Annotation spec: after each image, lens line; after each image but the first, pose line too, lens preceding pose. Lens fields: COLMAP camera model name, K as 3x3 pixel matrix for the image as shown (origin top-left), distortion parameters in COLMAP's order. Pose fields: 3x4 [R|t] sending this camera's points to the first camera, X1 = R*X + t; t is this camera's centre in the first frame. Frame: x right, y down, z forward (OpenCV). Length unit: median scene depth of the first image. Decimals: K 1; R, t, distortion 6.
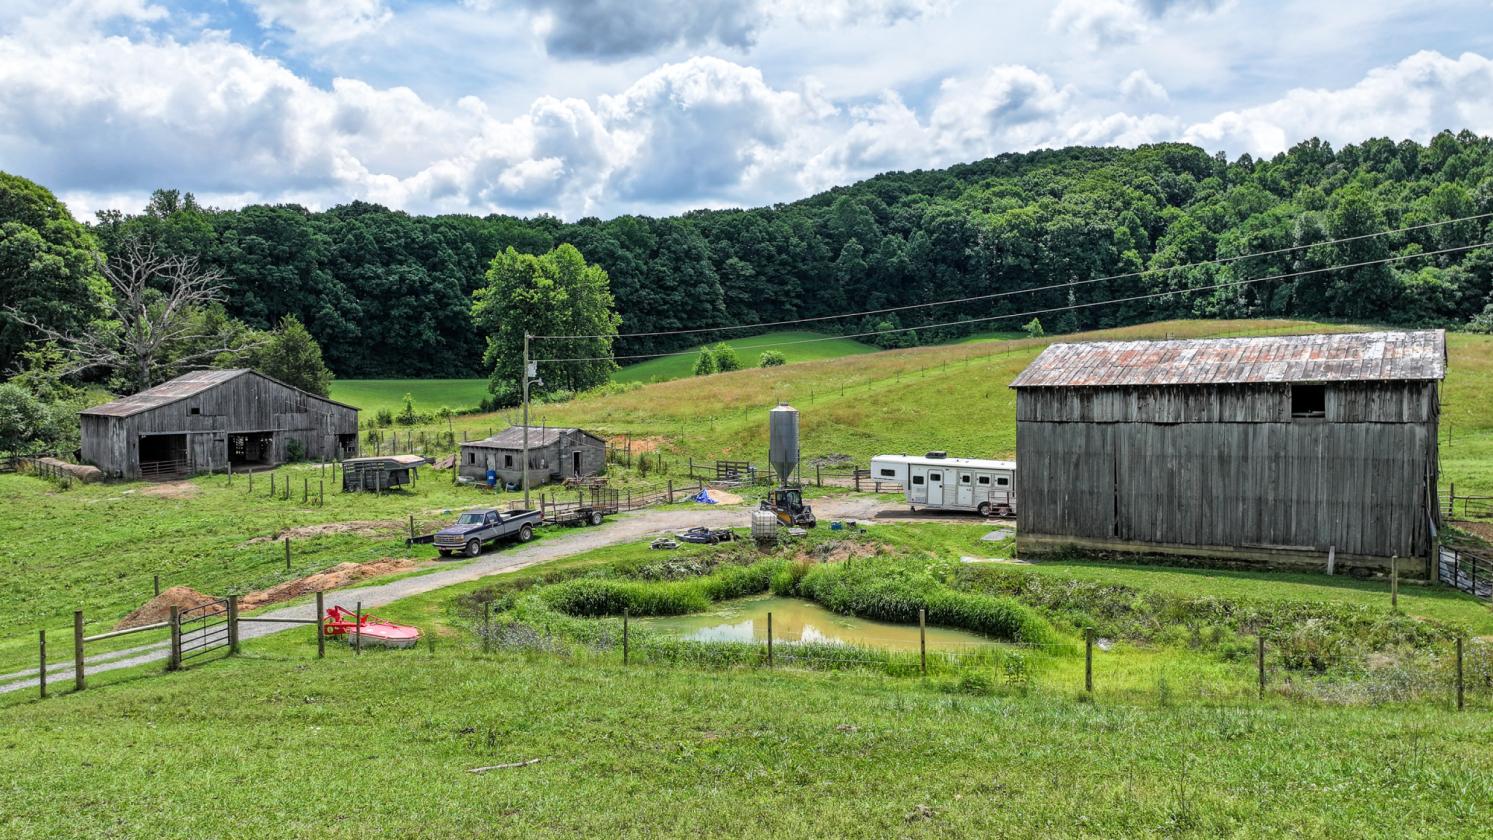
lens RADIAL K [[1055.6, 0, 752.3], [0, 1055.6, 416.5], [0, 0, 1]] dist [0.005426, 0.011590]
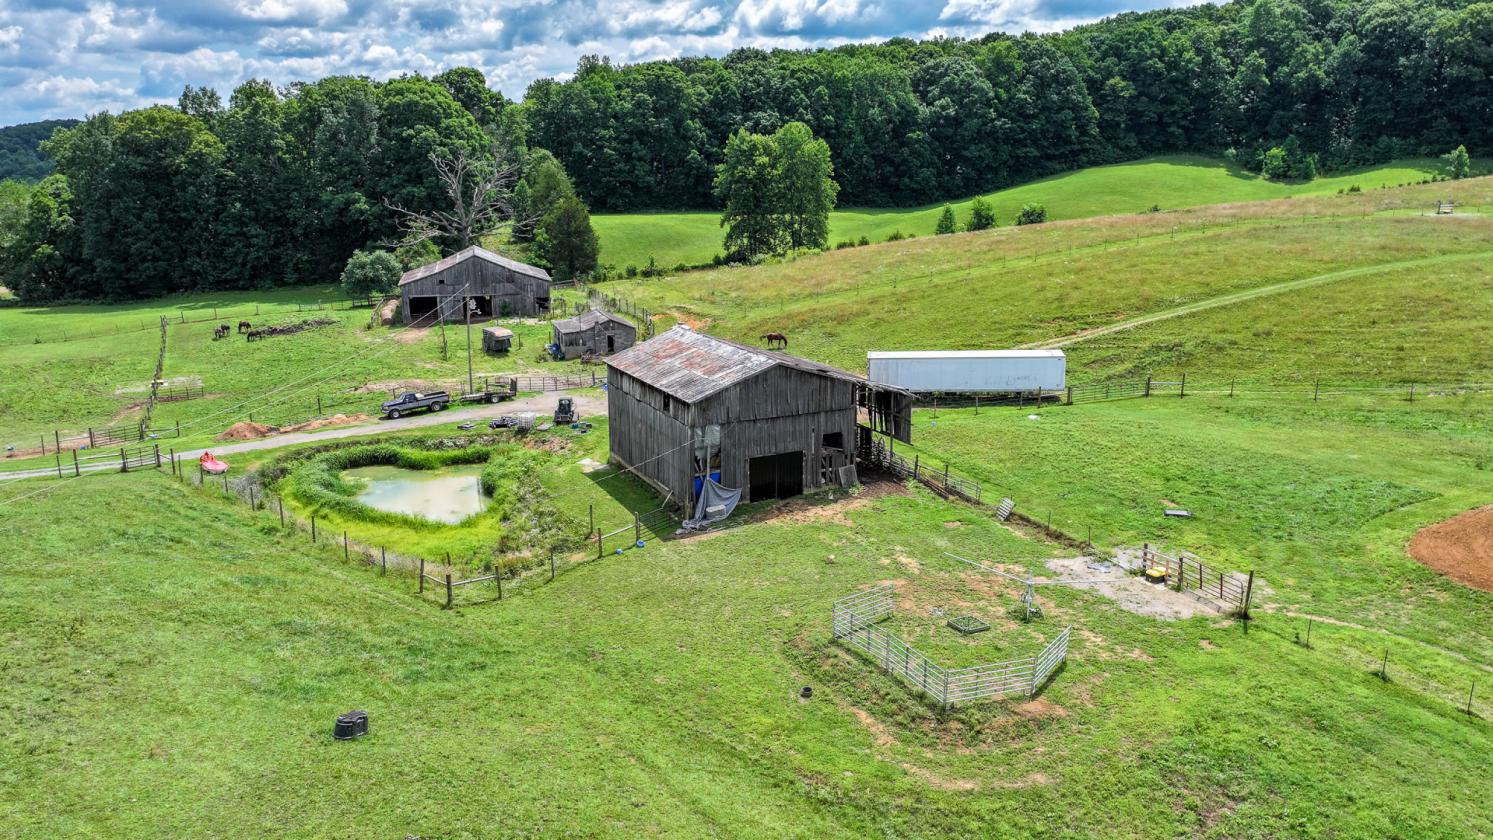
lens RADIAL K [[1055.6, 0, 752.3], [0, 1055.6, 416.5], [0, 0, 1]] dist [0.005426, 0.011590]
pose [[0.871298, 0.124411, -0.474722, 0.206789], [-0.023384, 0.976759, 0.213061, -0.049820], [0.490196, -0.174538, 0.853958, -0.046670]]
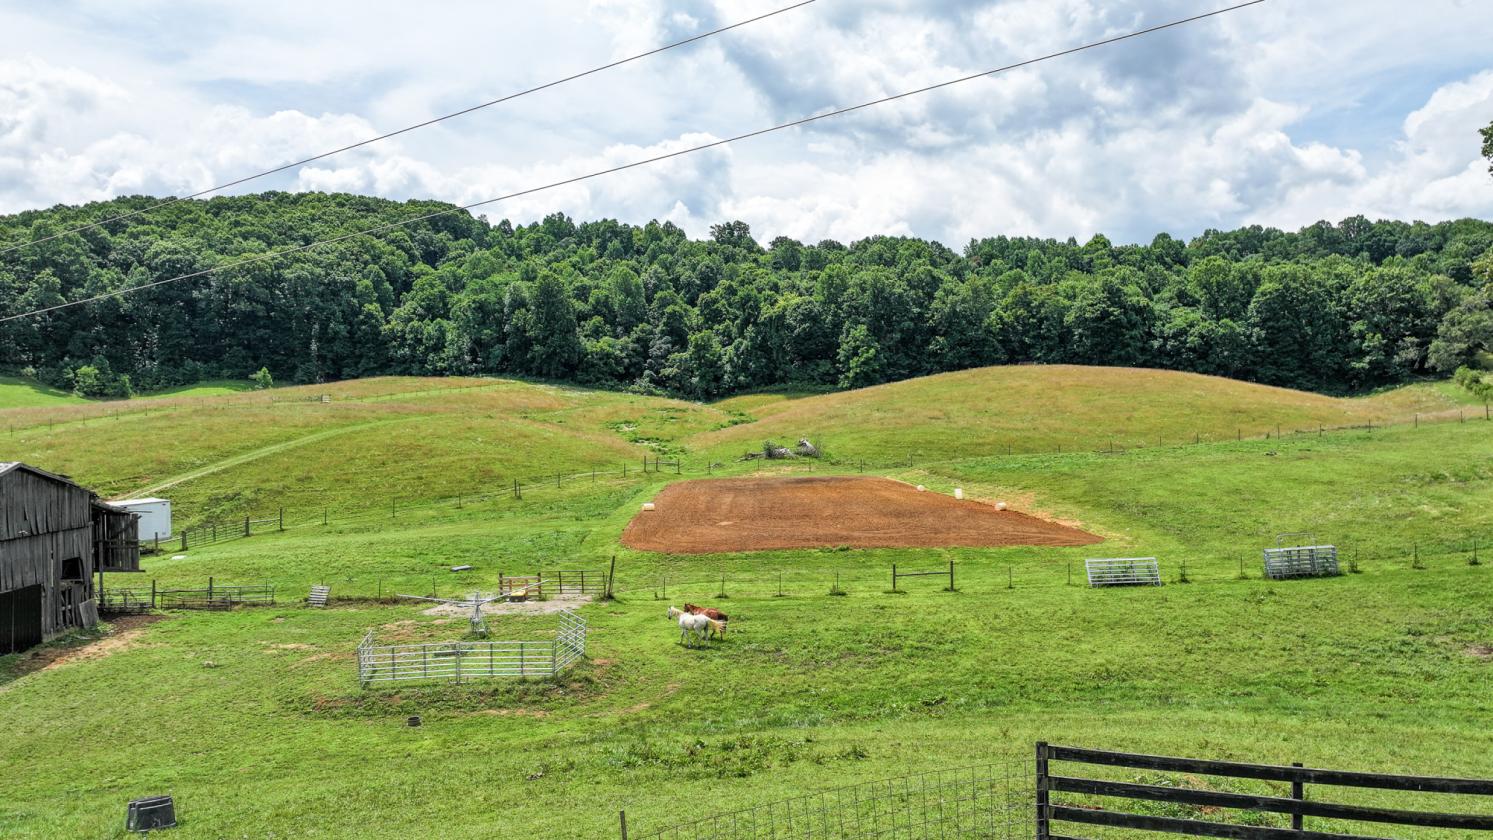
lens RADIAL K [[1055.6, 0, 752.3], [0, 1055.6, 416.5], [0, 0, 1]] dist [0.005426, 0.011590]
pose [[0.832801, 0.003681, 0.553560, 0.104753], [0.014746, 0.999476, -0.028830, -0.013358], [-0.553376, 0.032172, 0.832310, -0.060733]]
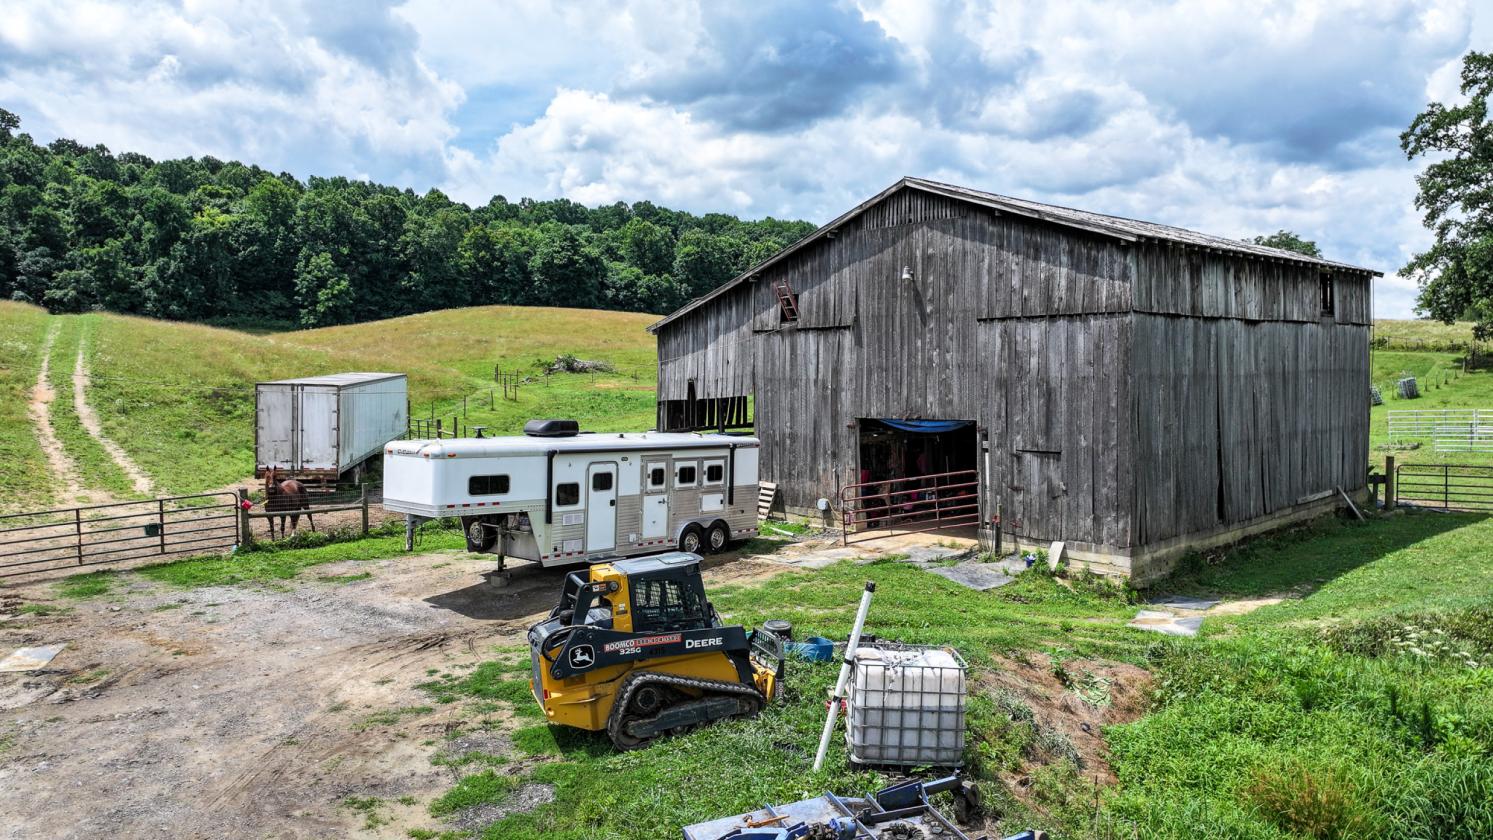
lens RADIAL K [[1055.6, 0, 752.3], [0, 1055.6, 416.5], [0, 0, 1]] dist [0.005426, 0.011590]
pose [[0.217455, -0.024811, 0.975755, -0.036541], [0.037225, 0.999160, 0.017110, 0.006099], [-0.975360, 0.032602, 0.218196, 0.174673]]
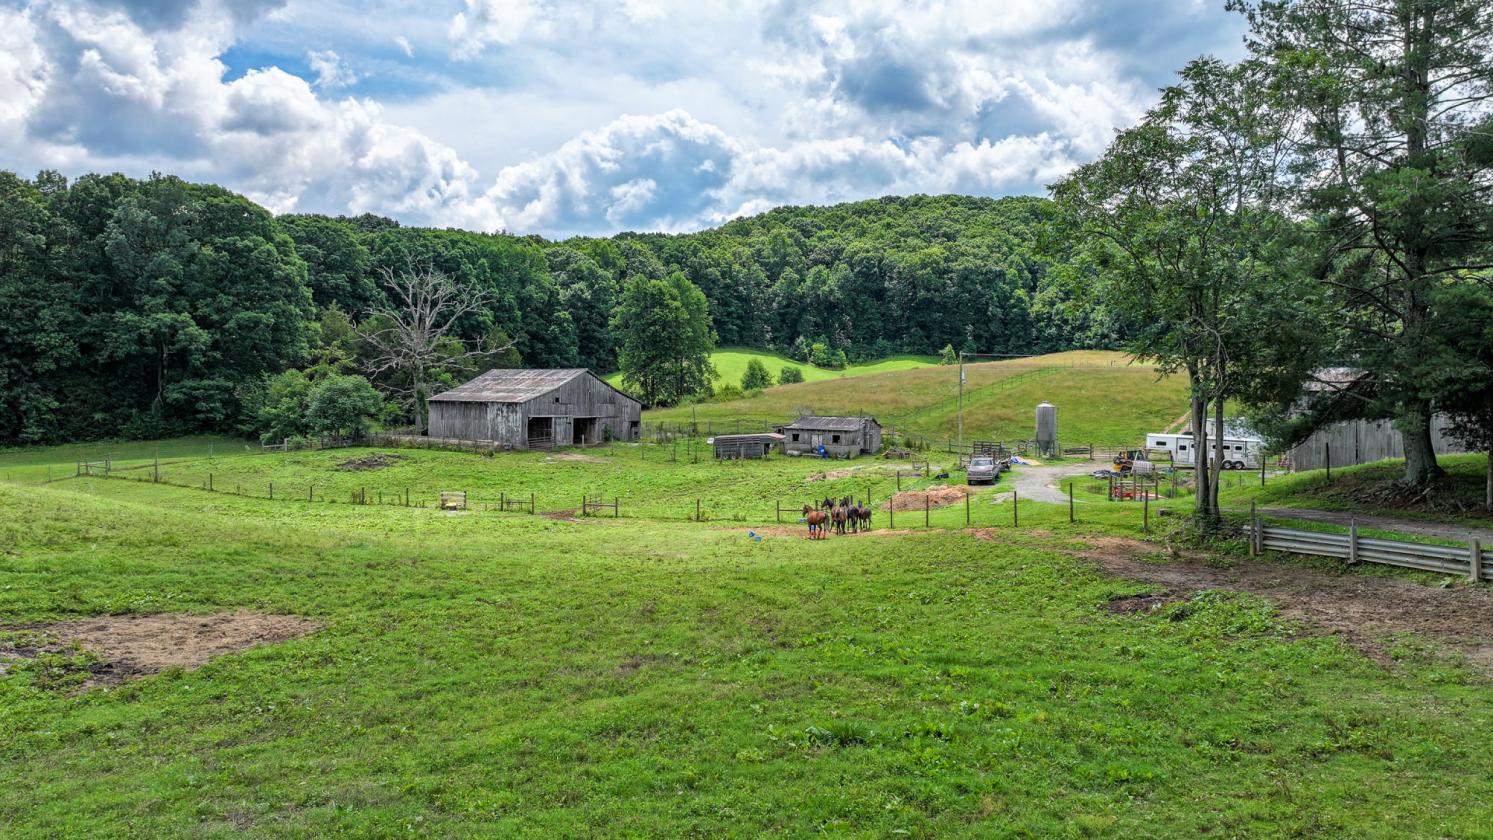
lens RADIAL K [[1055.6, 0, 752.3], [0, 1055.6, 416.5], [0, 0, 1]] dist [0.005426, 0.011590]
pose [[0.980364, 0.020170, 0.196162, -0.175782], [-0.017097, 0.999703, -0.017343, 0.010899], [-0.196453, 0.013649, 0.980418, -0.102836]]
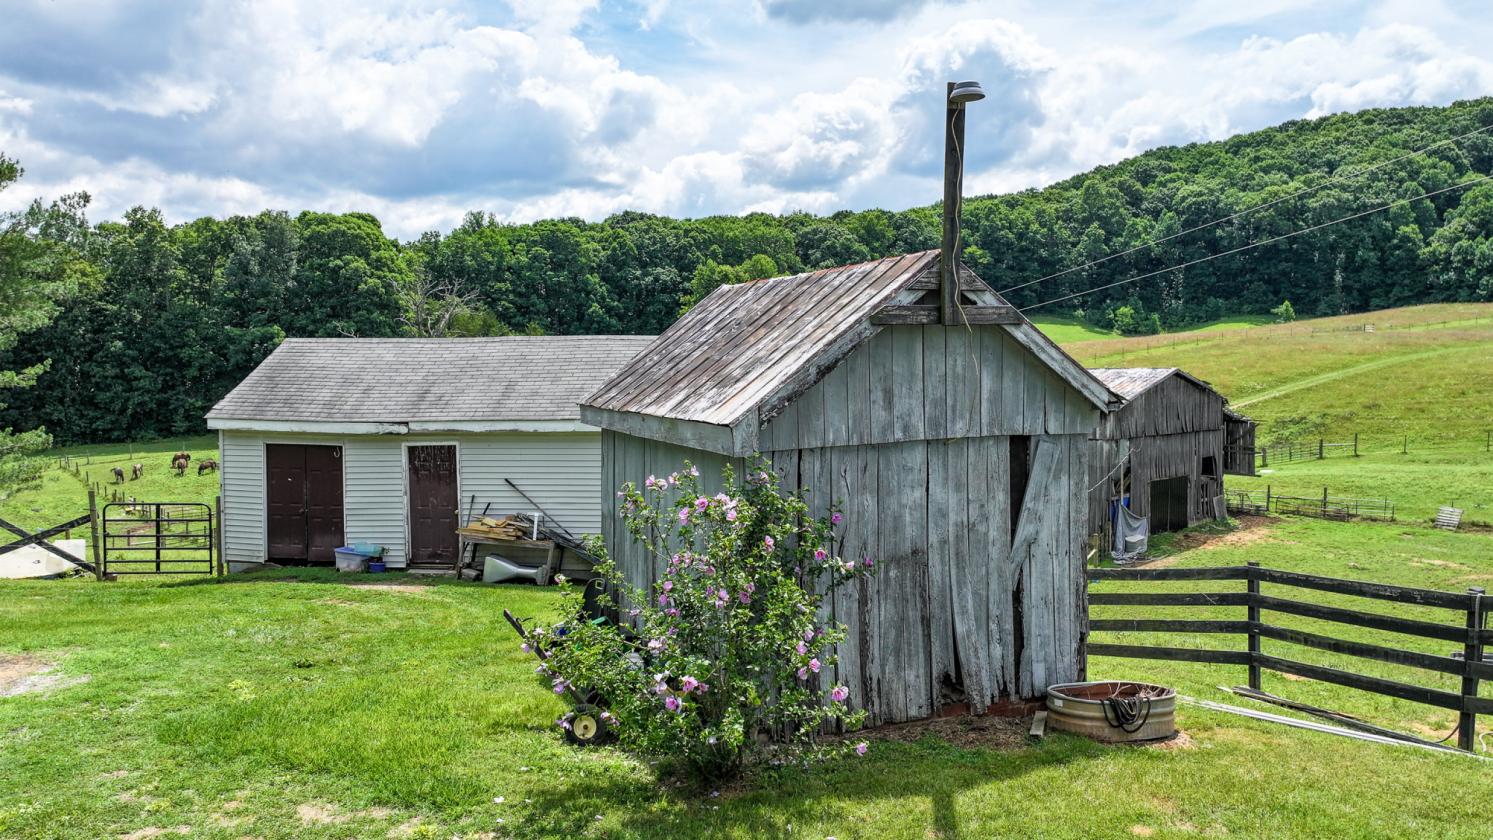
lens RADIAL K [[1055.6, 0, 752.3], [0, 1055.6, 416.5], [0, 0, 1]] dist [0.005426, 0.011590]
pose [[0.958038, 0.016244, -0.286180, 0.081075], [-0.009605, 0.999652, 0.024585, -0.007510], [0.286480, -0.020805, 0.957860, -0.063187]]
